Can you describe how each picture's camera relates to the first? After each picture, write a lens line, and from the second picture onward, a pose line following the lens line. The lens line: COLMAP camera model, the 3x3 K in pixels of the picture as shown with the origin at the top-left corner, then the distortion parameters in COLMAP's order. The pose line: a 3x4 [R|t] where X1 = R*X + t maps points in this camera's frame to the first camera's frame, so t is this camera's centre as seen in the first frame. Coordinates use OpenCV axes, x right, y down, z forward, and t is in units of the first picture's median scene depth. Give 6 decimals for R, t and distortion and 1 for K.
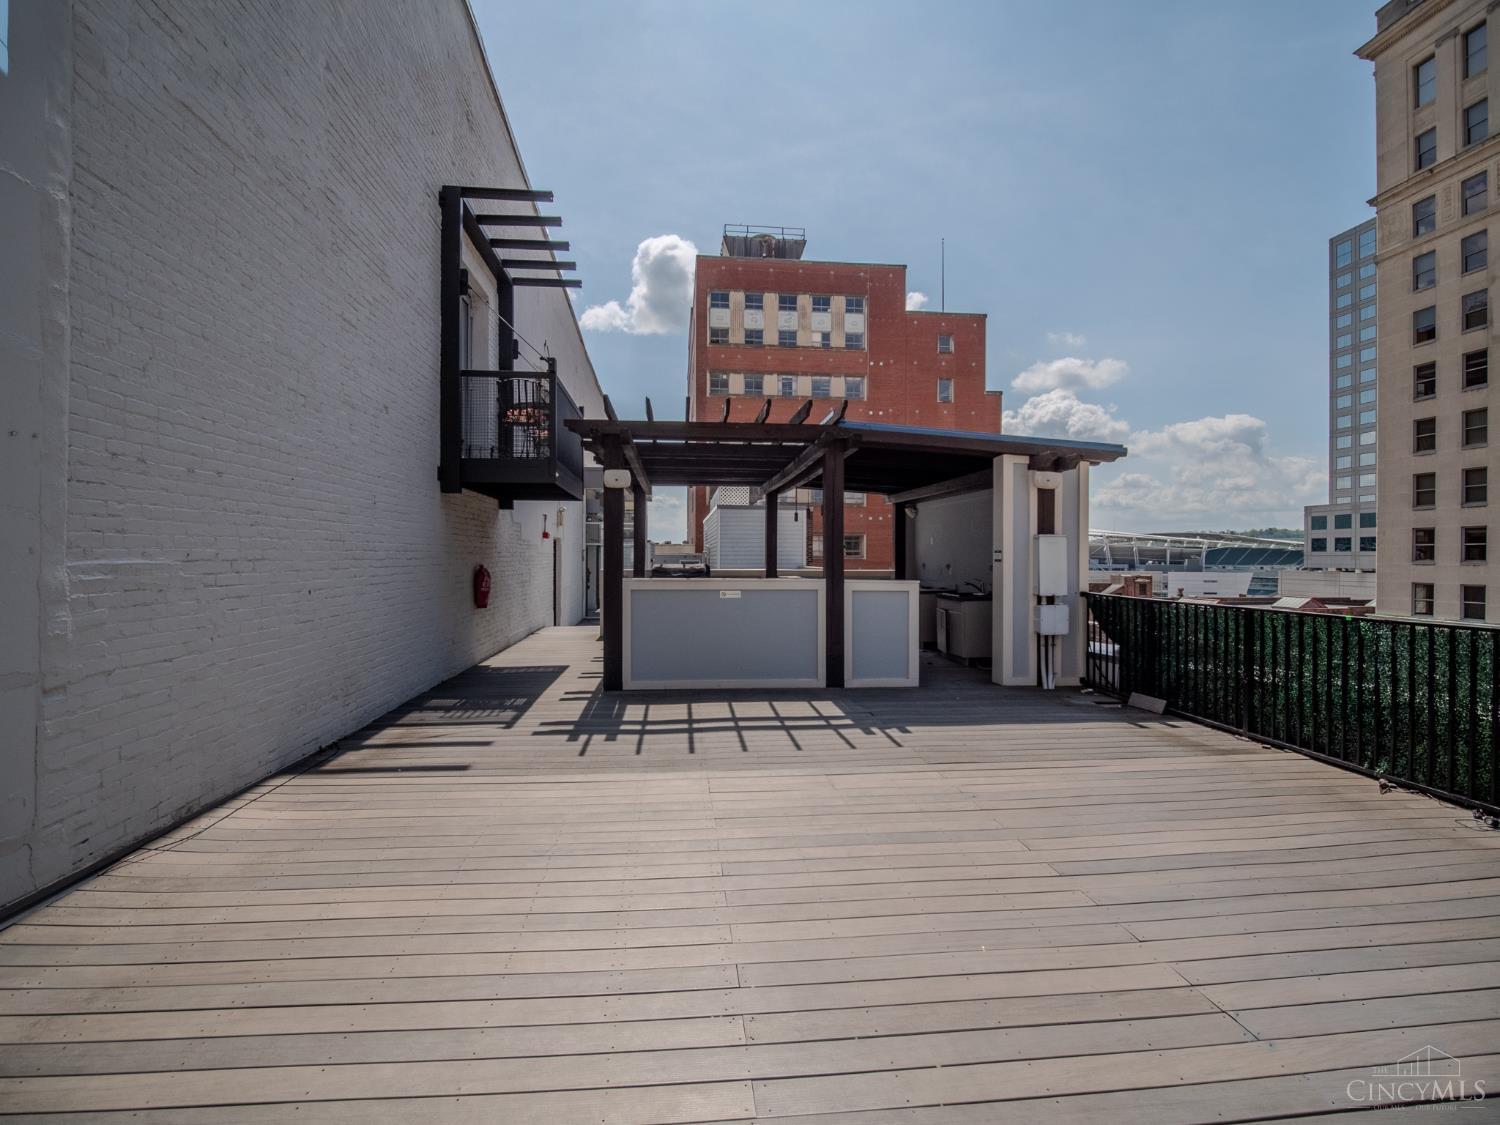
lens RADIAL K [[685.7, 0, 741.5], [0, 685.7, 559.8], [0, 0, 1]] dist [-0.016332, -0.000525]
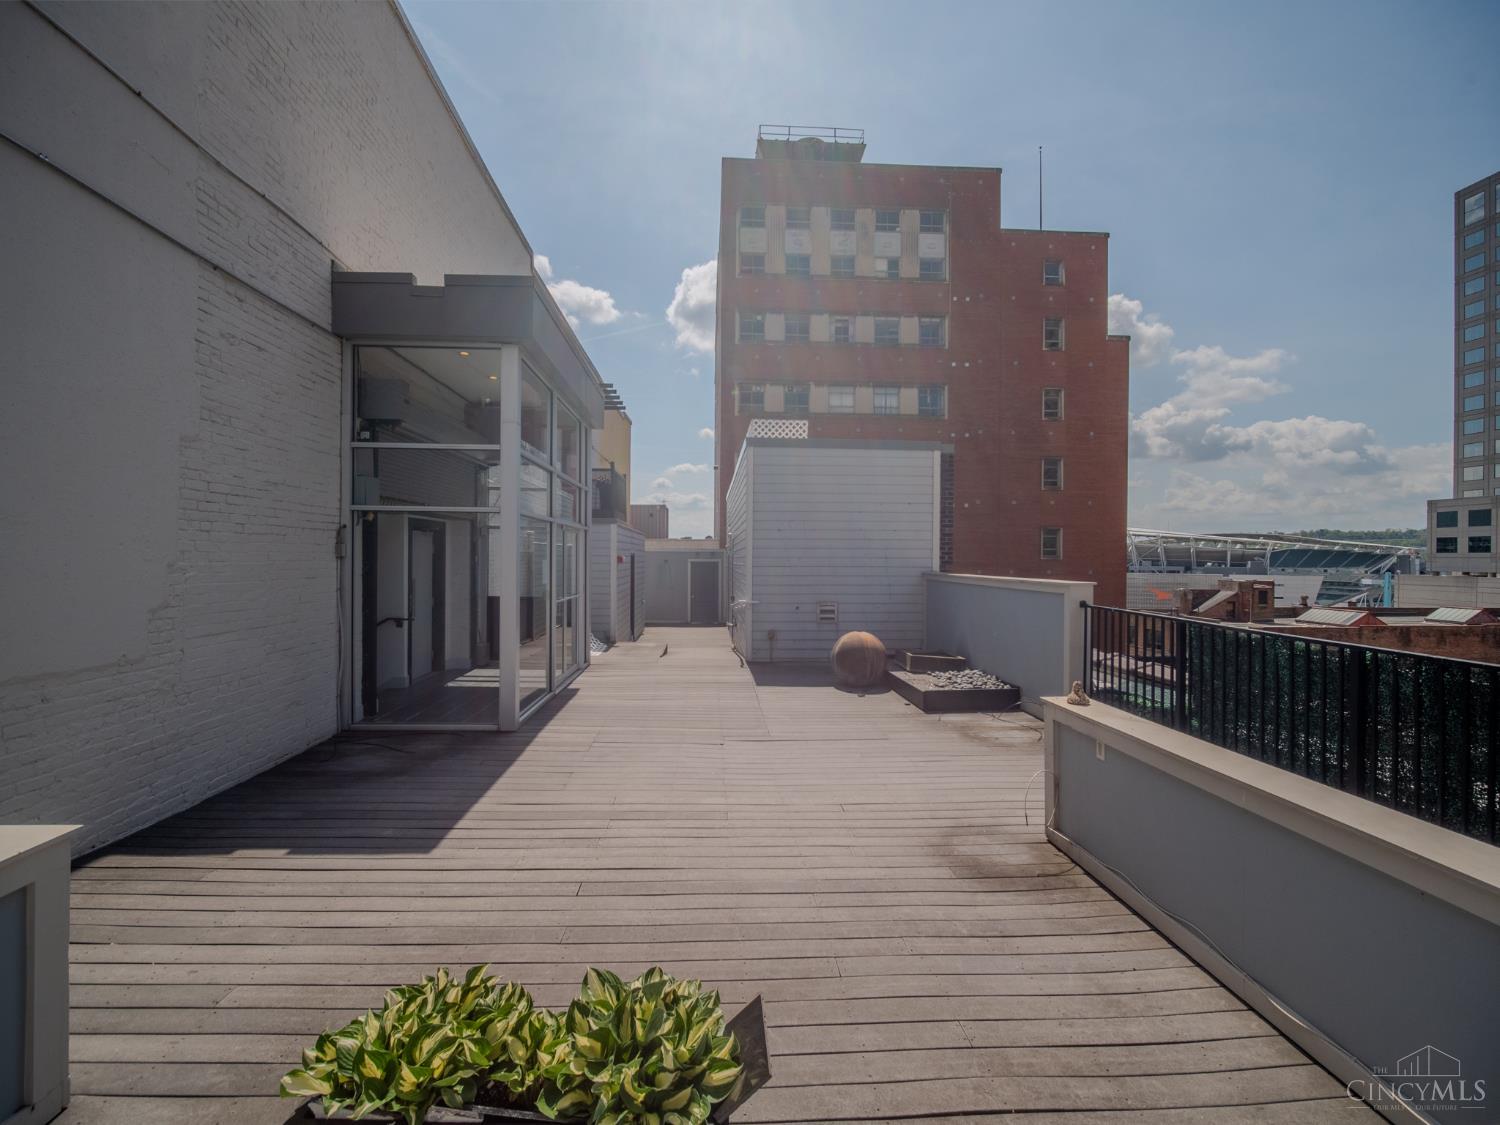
lens RADIAL K [[685.7, 0, 741.5], [0, 685.7, 559.8], [0, 0, 1]] dist [-0.016332, -0.000525]
pose [[0.998924, 0.003115, -0.046270, -0.008053], [-0.003157, 0.999995, -0.000822, 0.000731], [0.046267, 0.000967, 0.998929, 0.236571]]
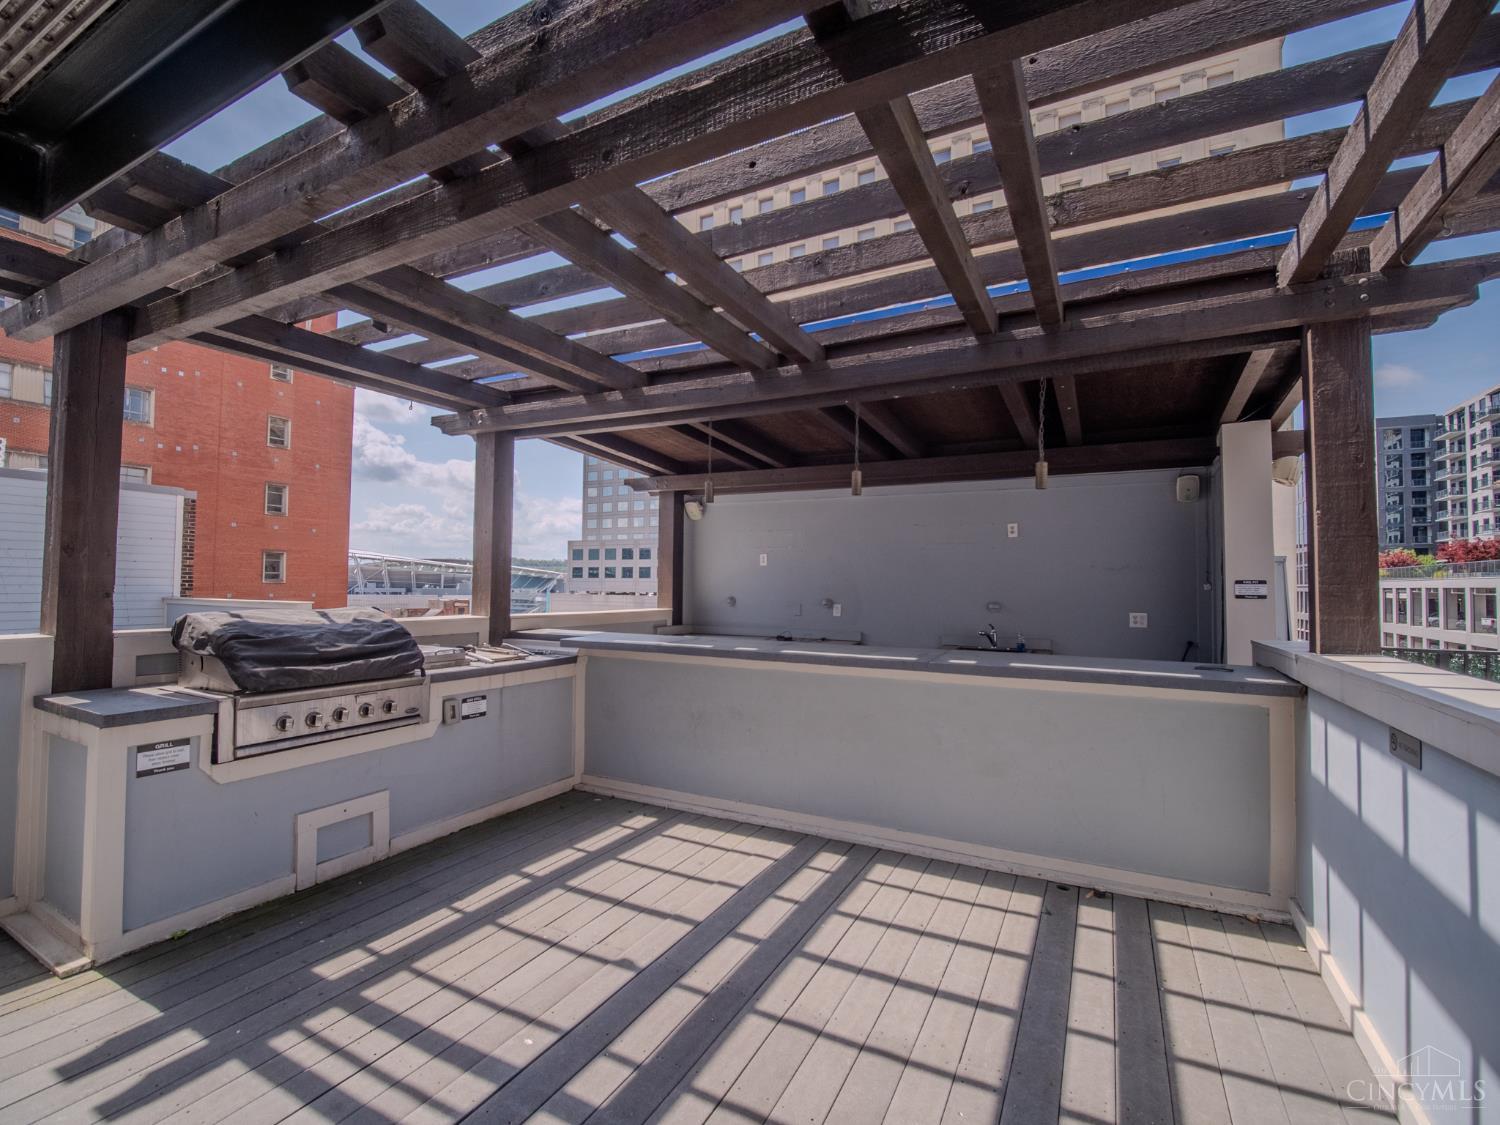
lens RADIAL K [[685.7, 0, 741.5], [0, 685.7, 559.8], [0, 0, 1]] dist [-0.016332, -0.000525]
pose [[0.552264, 0.032611, 0.833031, -0.049180], [-0.003639, 0.999319, -0.036709, -0.001023], [-0.833661, 0.017242, 0.552007, 0.143528]]
